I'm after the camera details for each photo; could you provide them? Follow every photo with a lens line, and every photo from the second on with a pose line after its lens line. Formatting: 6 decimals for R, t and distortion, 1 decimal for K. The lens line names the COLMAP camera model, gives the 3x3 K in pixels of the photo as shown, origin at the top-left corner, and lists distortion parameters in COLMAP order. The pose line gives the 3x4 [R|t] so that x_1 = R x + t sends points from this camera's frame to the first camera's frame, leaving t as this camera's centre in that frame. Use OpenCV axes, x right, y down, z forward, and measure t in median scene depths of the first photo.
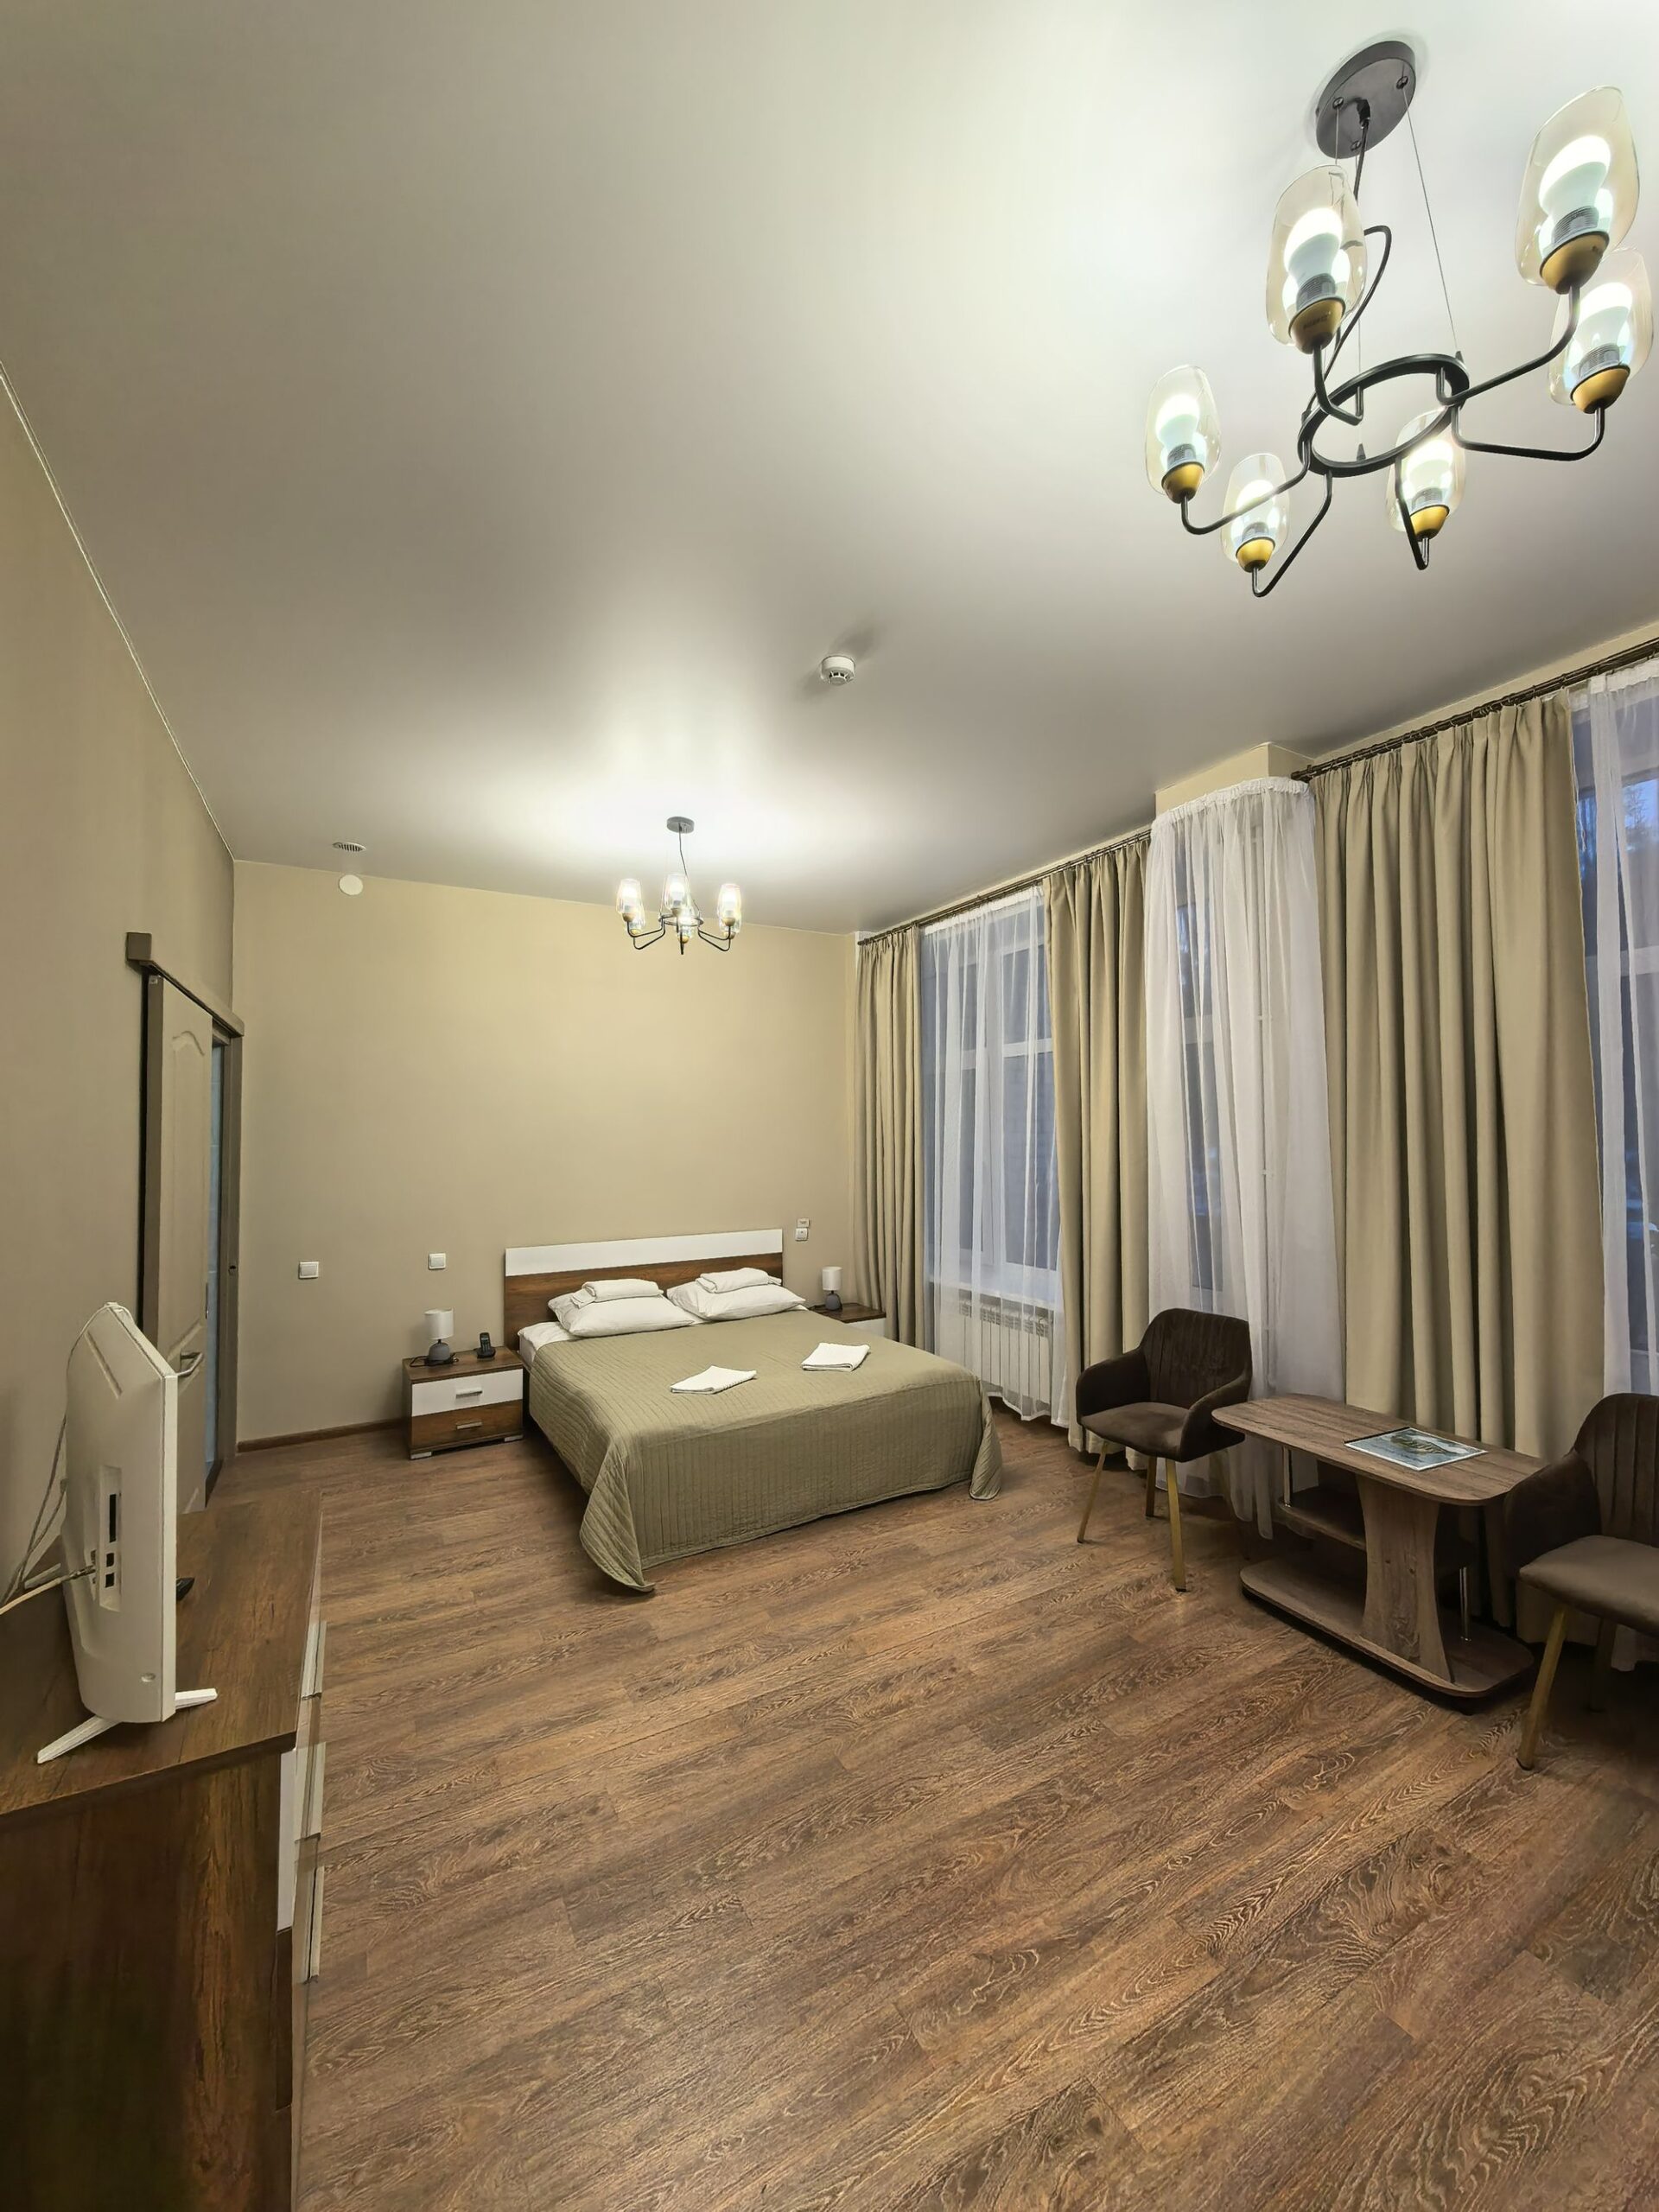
lens RADIAL K [[862.6, 0, 832.3], [0, 862.6, 1108.4], [0, 0, 1]] dist [0.000936, -0.000126]
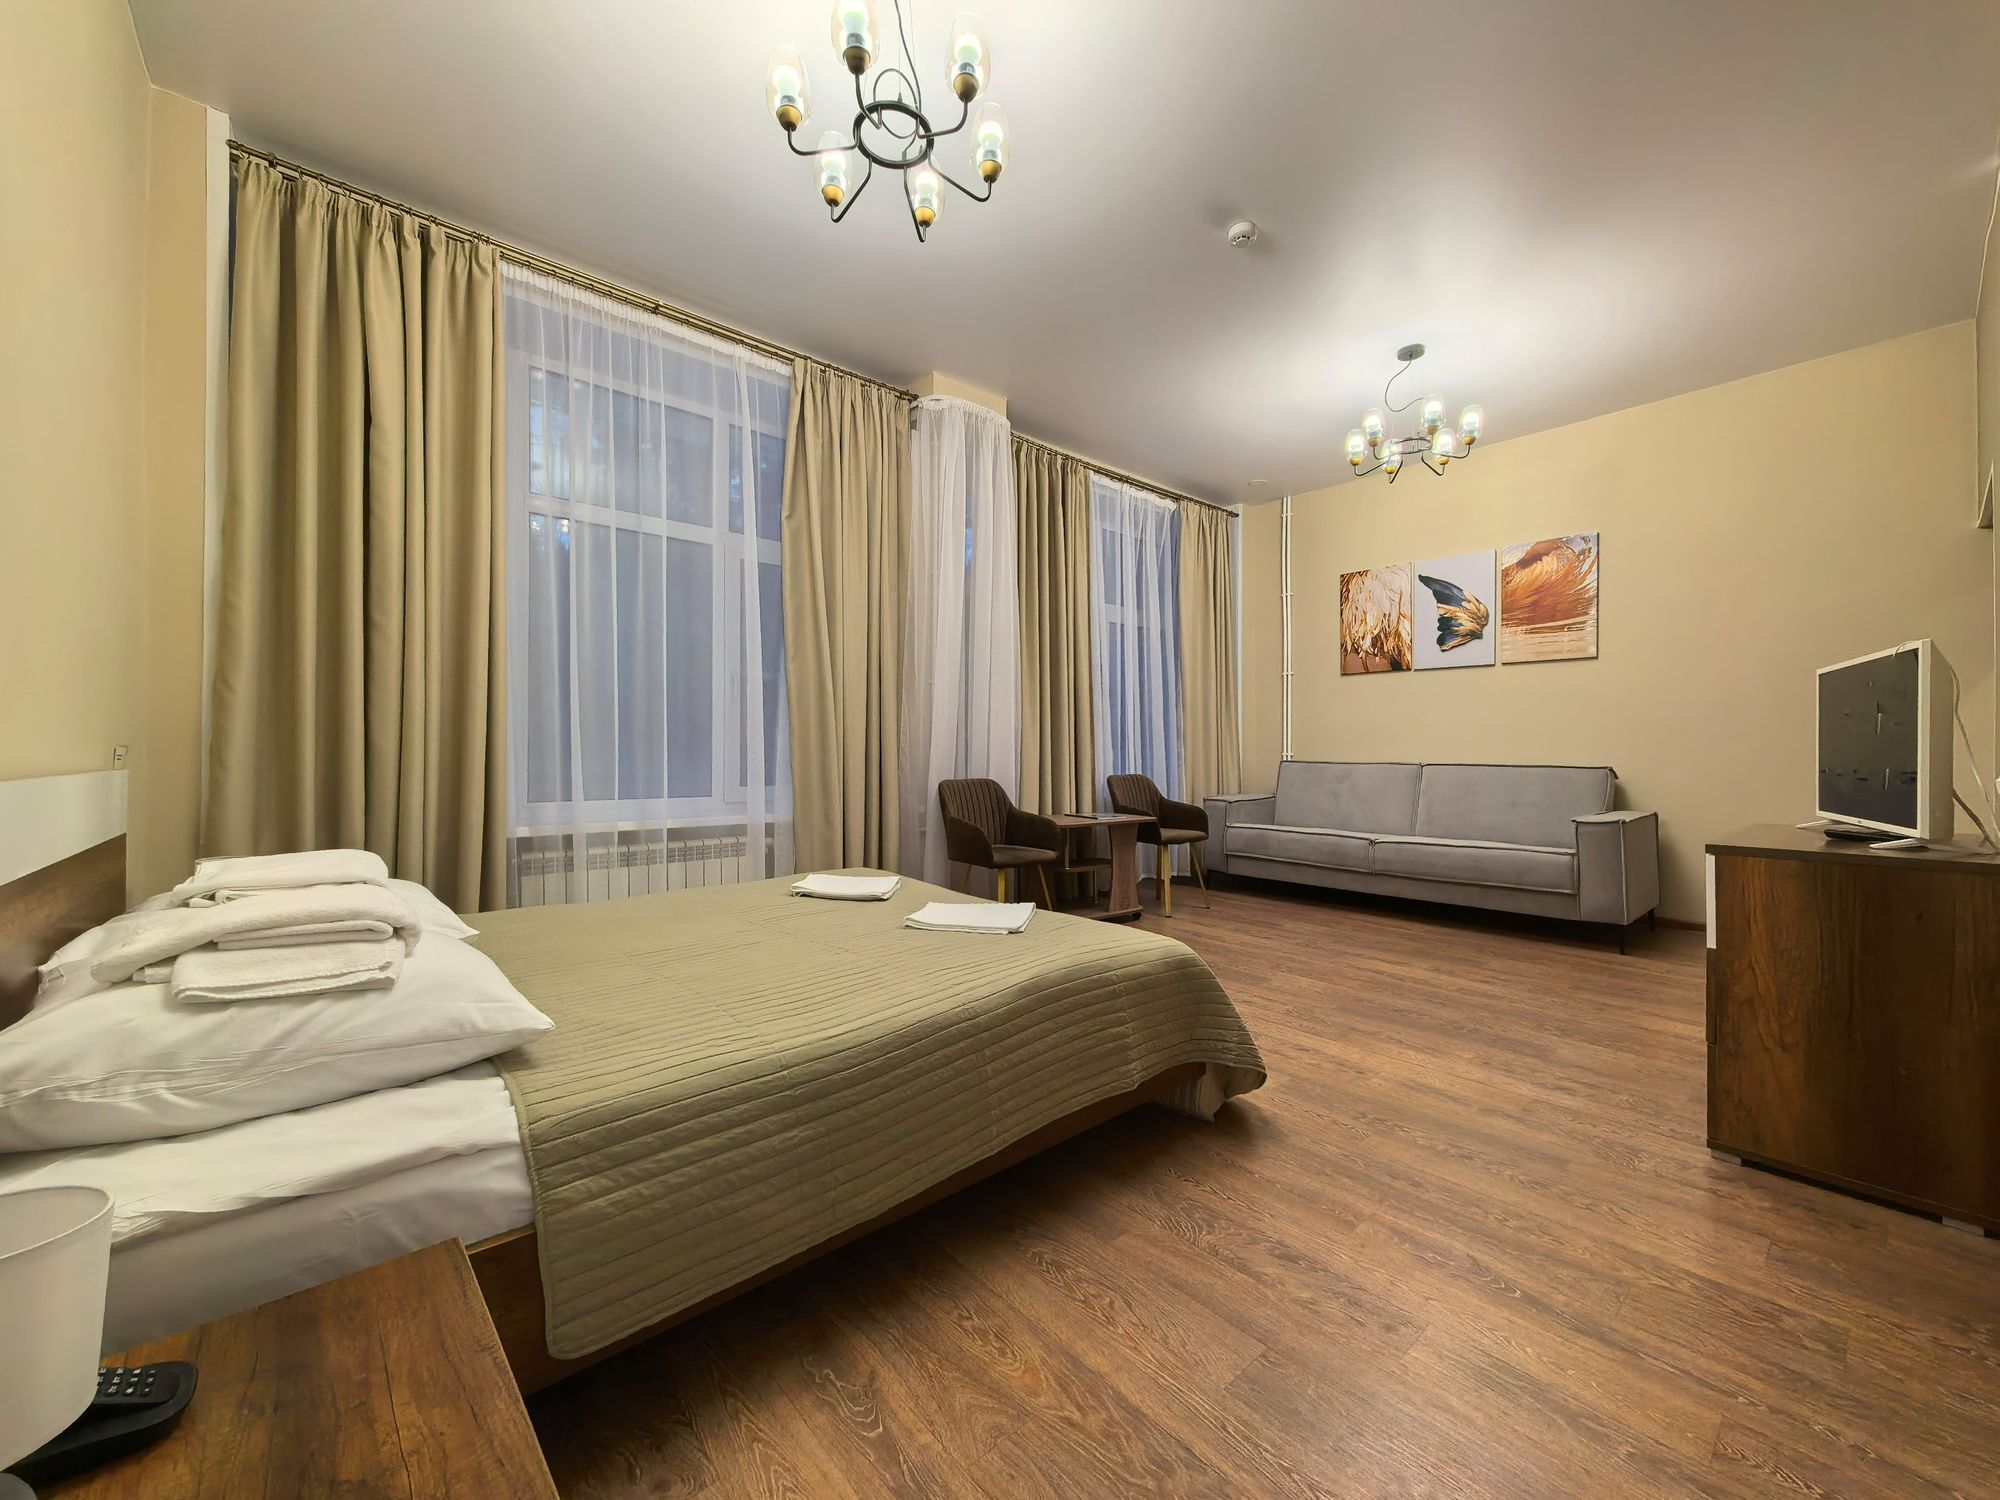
lens RADIAL K [[775.9, 0, 1000.0], [0, 775.9, 750.0], [0, 0, 1]] dist [-0.002217, -0.000081]
pose [[-0.196815, 0.015656, 0.980316, -1.078354], [-0.029585, 0.999322, -0.021899, 0.295934], [-0.979994, -0.033312, -0.196219, 1.624817]]
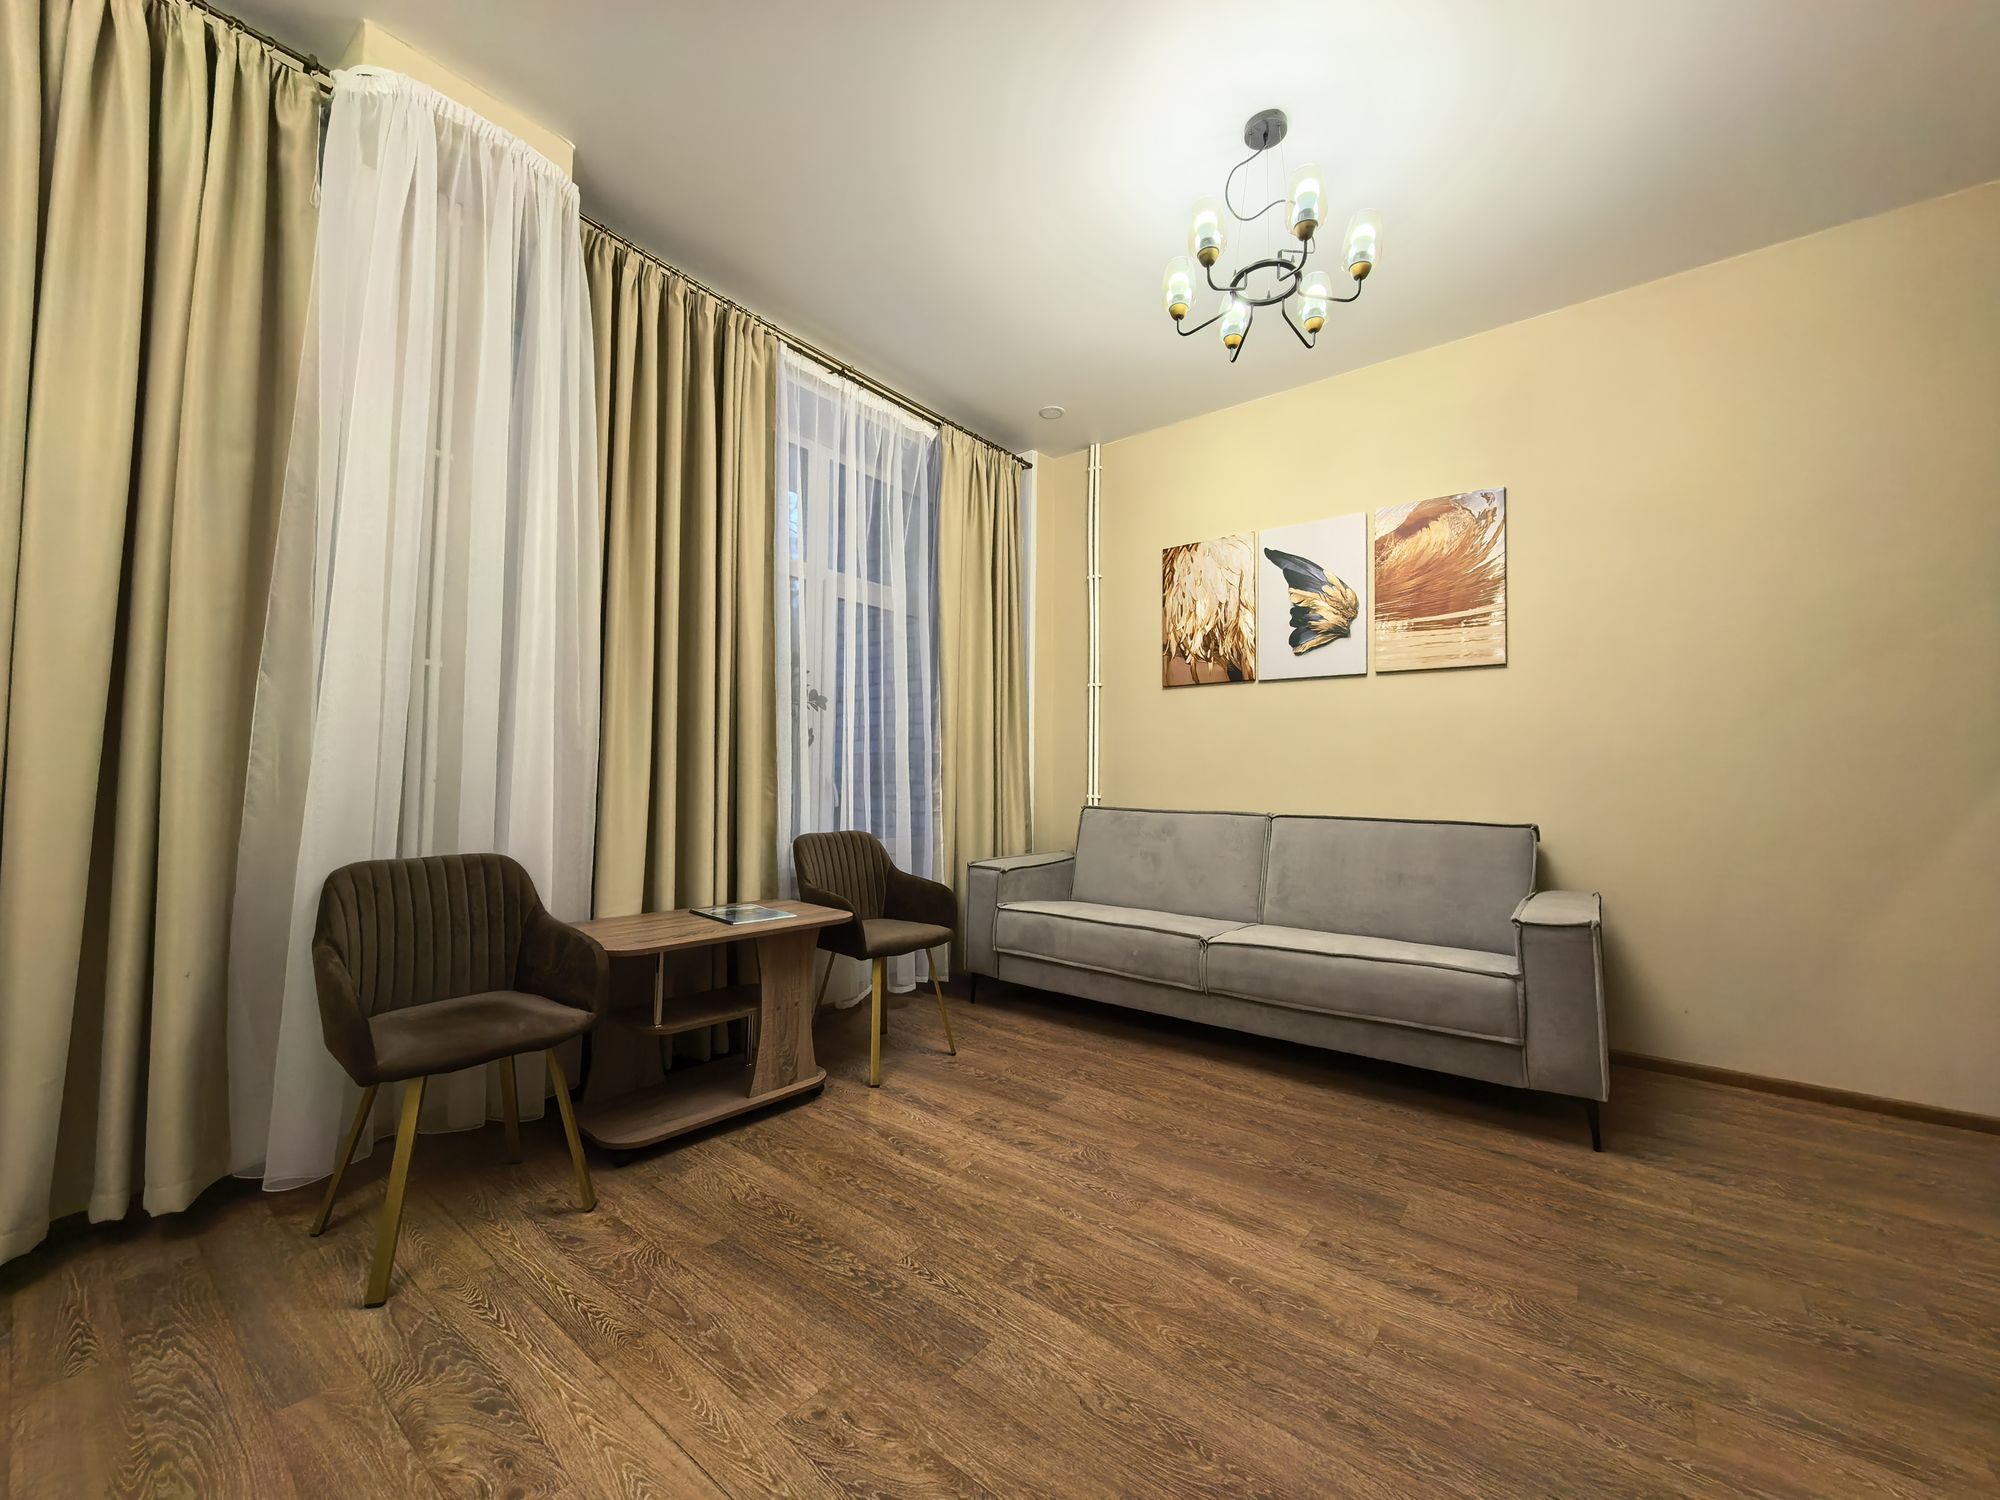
lens RADIAL K [[779.9, 0, 1003.8], [0, 779.9, 750.8], [0, 0, 1]] dist [0.000936, -0.000126]
pose [[-0.385188, 0.046736, 0.921654, -0.406432], [-0.033776, 0.997334, -0.064690, 0.245339], [-0.922220, -0.056048, -0.382582, 1.121005]]
